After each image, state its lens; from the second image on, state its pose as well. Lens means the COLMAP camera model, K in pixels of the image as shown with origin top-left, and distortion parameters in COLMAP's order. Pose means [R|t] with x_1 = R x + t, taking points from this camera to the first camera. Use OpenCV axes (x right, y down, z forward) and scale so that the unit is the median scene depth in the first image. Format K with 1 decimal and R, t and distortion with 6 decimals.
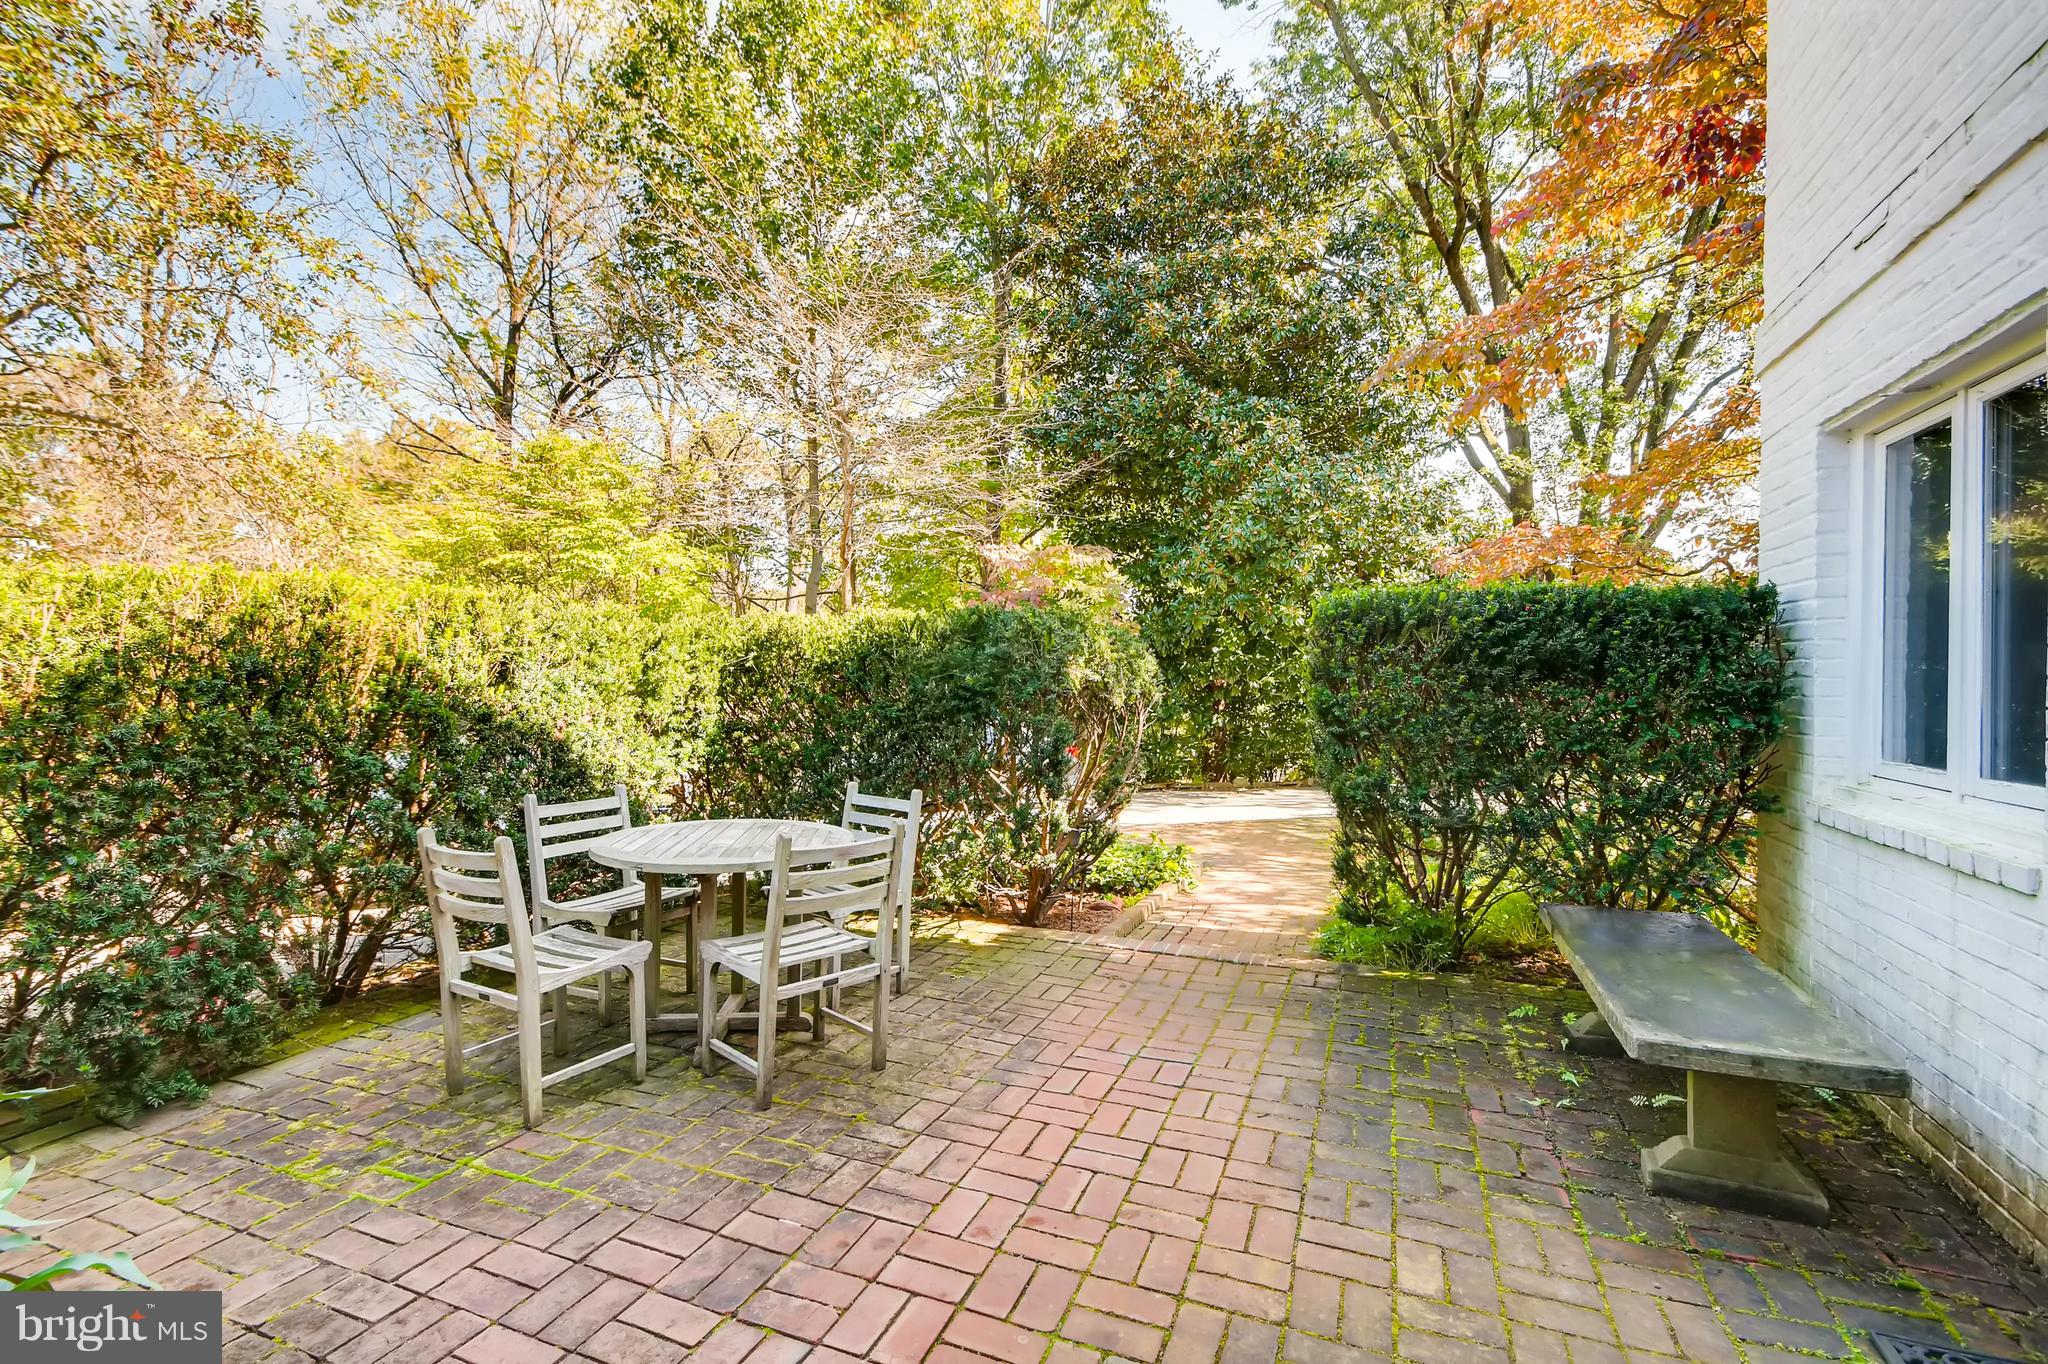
lens RADIAL K [[955.2, 0, 1015.4], [0, 955.2, 682.9], [0, 0, 1]] dist [0.001341, 0.000043]
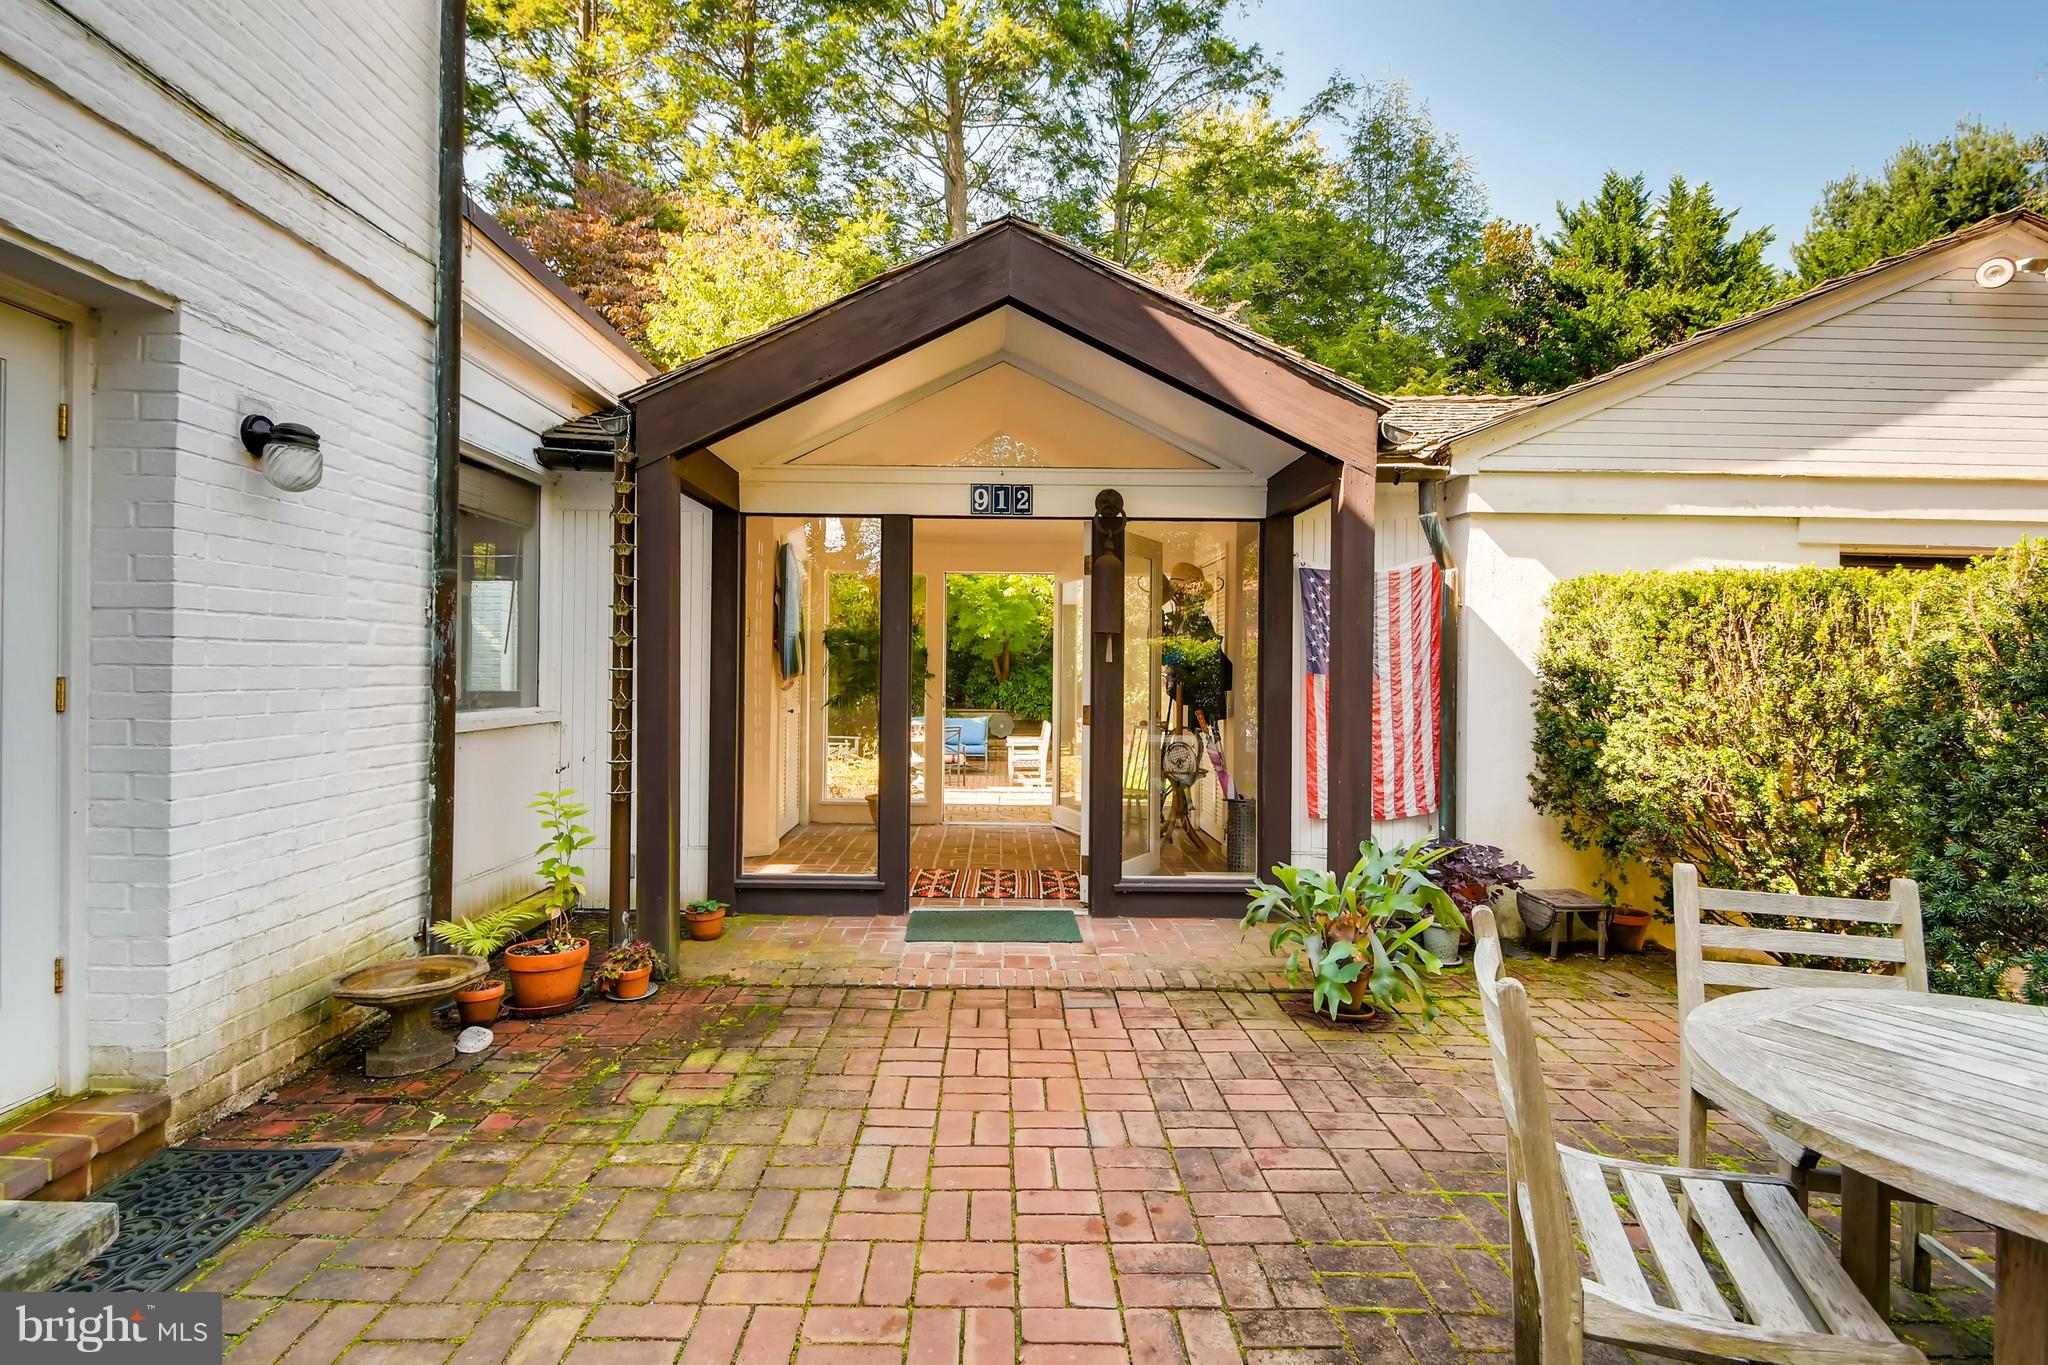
lens RADIAL K [[955.2, 0, 1022.6], [0, 955.2, 677.7], [0, 0, 1]] dist [0.001341, 0.000043]
pose [[-0.924777, -0.015708, -0.380185, 0.357731], [-0.016939, 0.999857, -0.000108, 0.016406], [0.380133, 0.006340, -0.924910, 1.912632]]
